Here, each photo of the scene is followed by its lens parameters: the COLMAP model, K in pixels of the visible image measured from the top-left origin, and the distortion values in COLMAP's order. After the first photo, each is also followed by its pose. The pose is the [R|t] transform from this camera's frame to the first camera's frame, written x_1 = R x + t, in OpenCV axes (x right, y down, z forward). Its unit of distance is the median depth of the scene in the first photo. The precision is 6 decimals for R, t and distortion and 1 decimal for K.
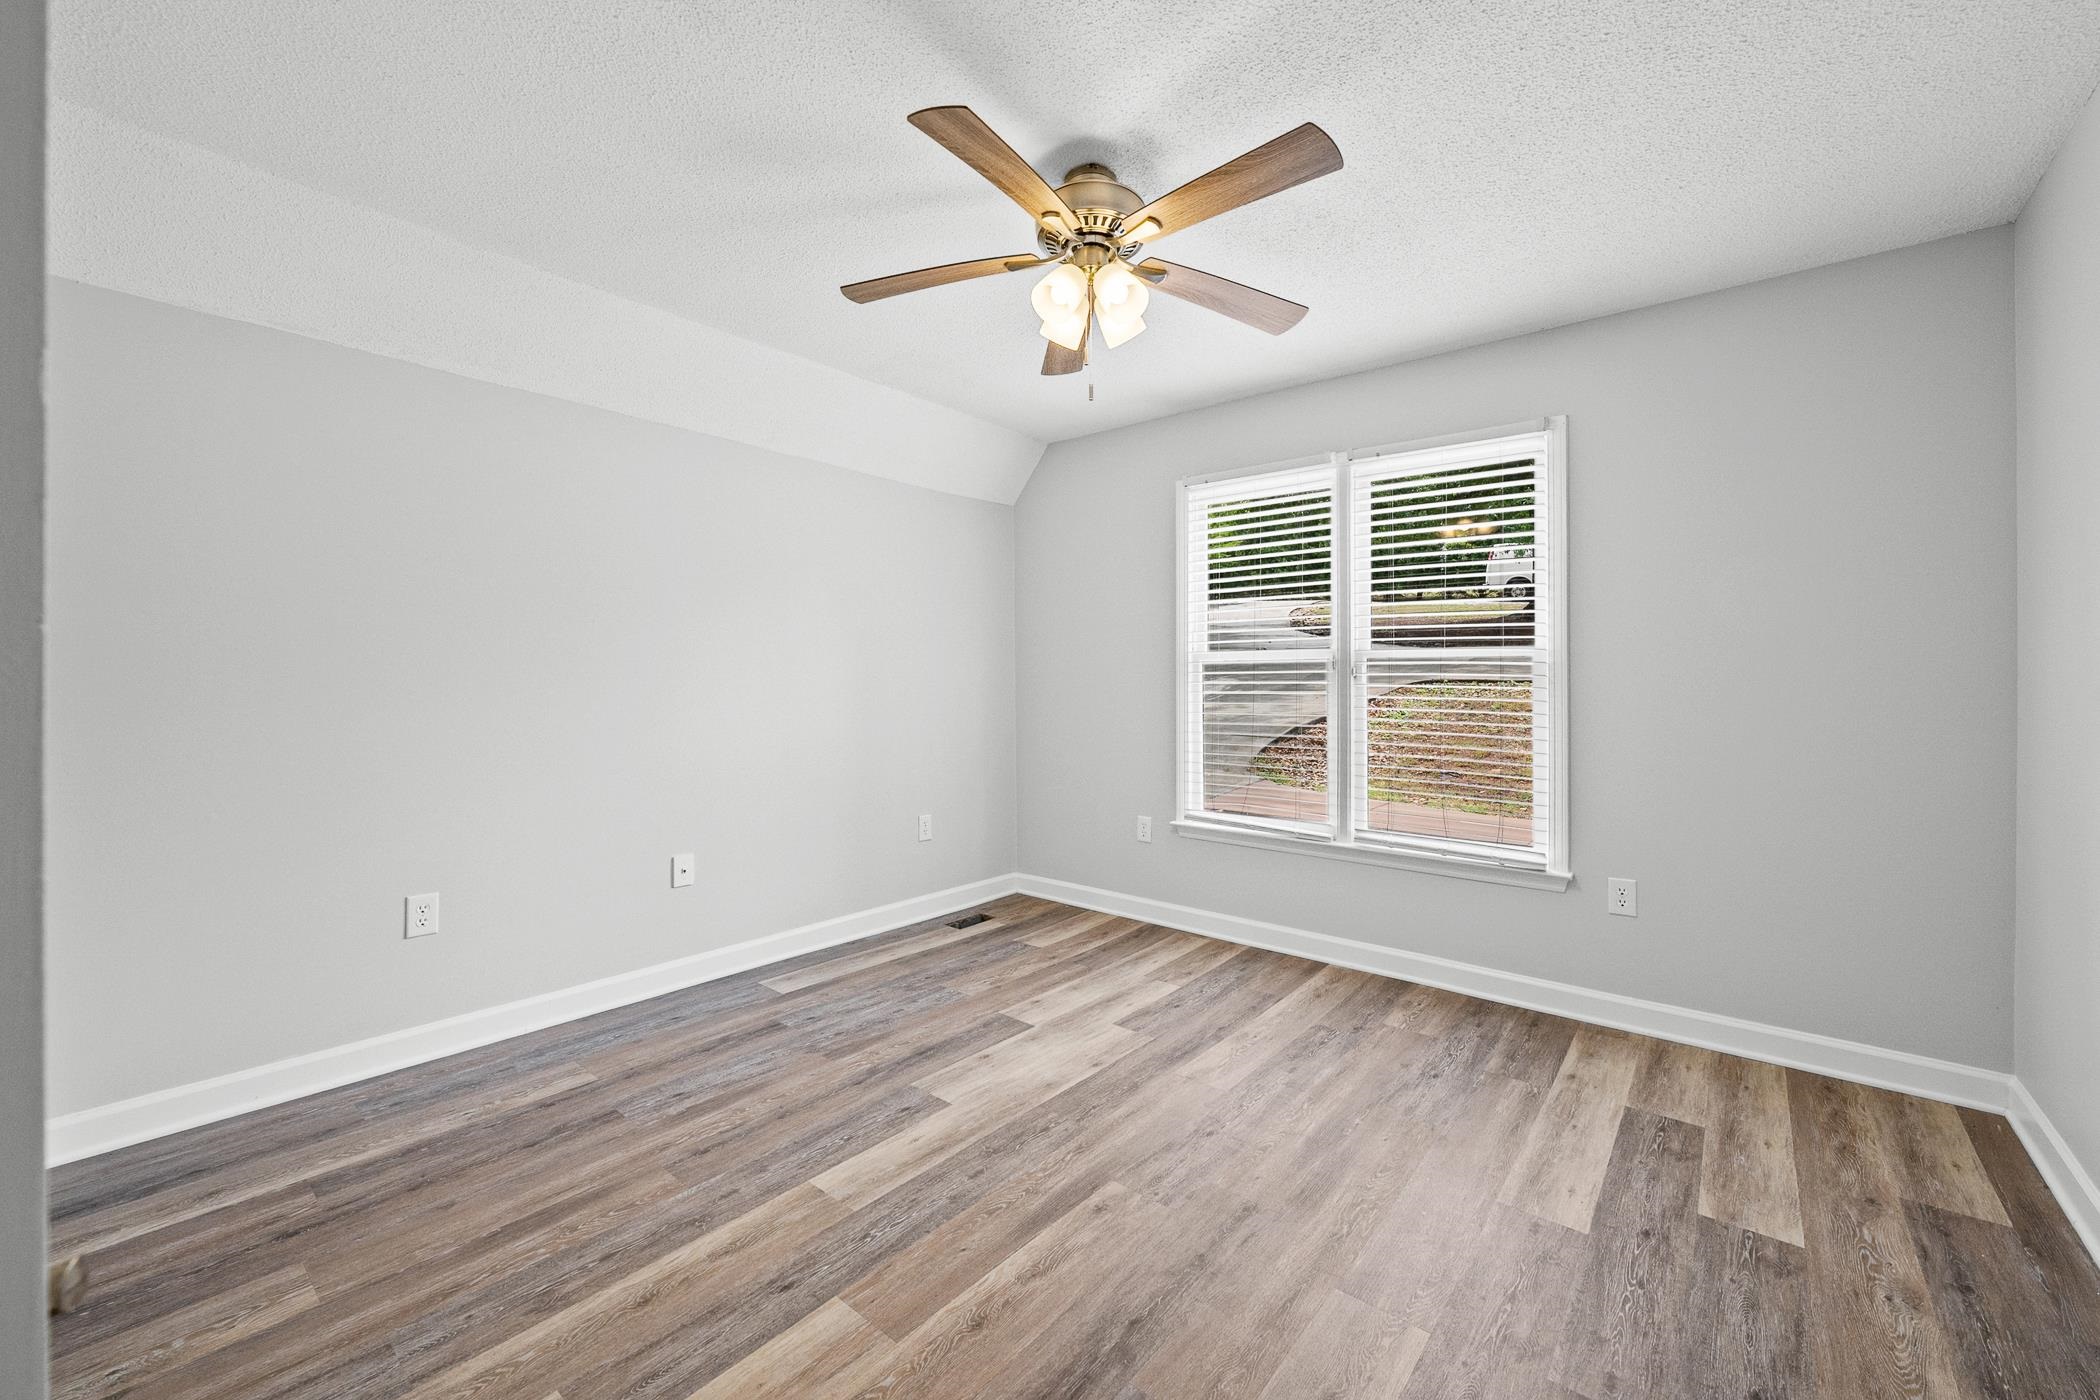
lens RADIAL K [[828.5, 0, 1059.4], [0, 828.5, 670.1], [0, 0, 1]] dist [0.002754, -0.000478]
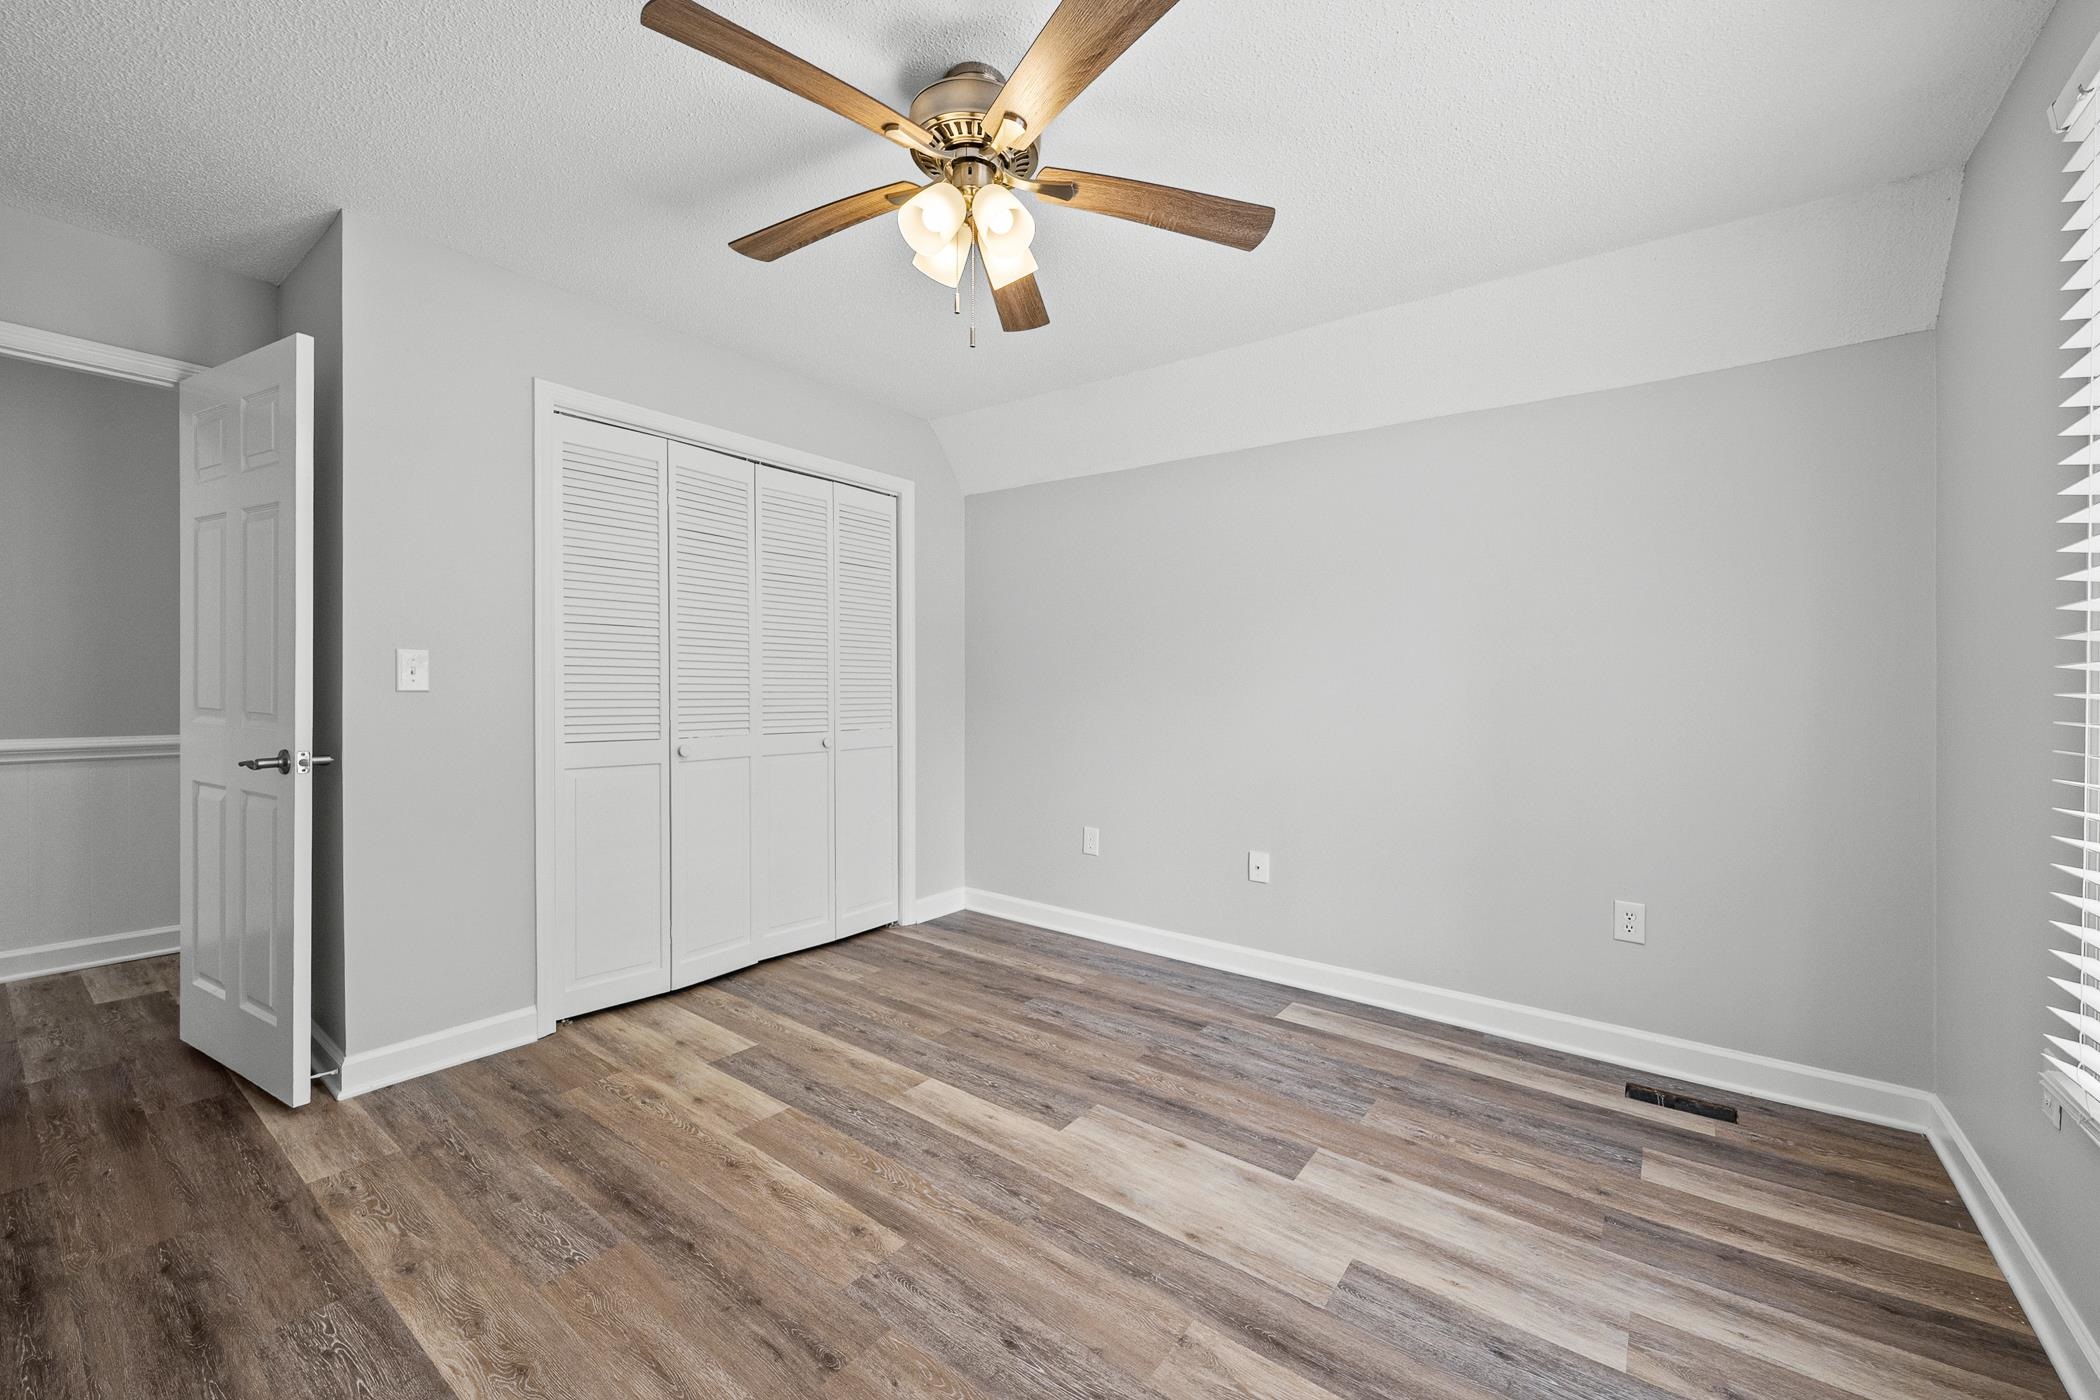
lens RADIAL K [[828.5, 0, 1050.0], [0, 828.5, 693.6], [0, 0, 1]] dist [0.002754, -0.000478]
pose [[0.046923, 0.004492, -0.998888, 0.717885], [0.001231, 0.999989, 0.004555, 0.018189], [0.998898, -0.001443, 0.046916, 0.834638]]
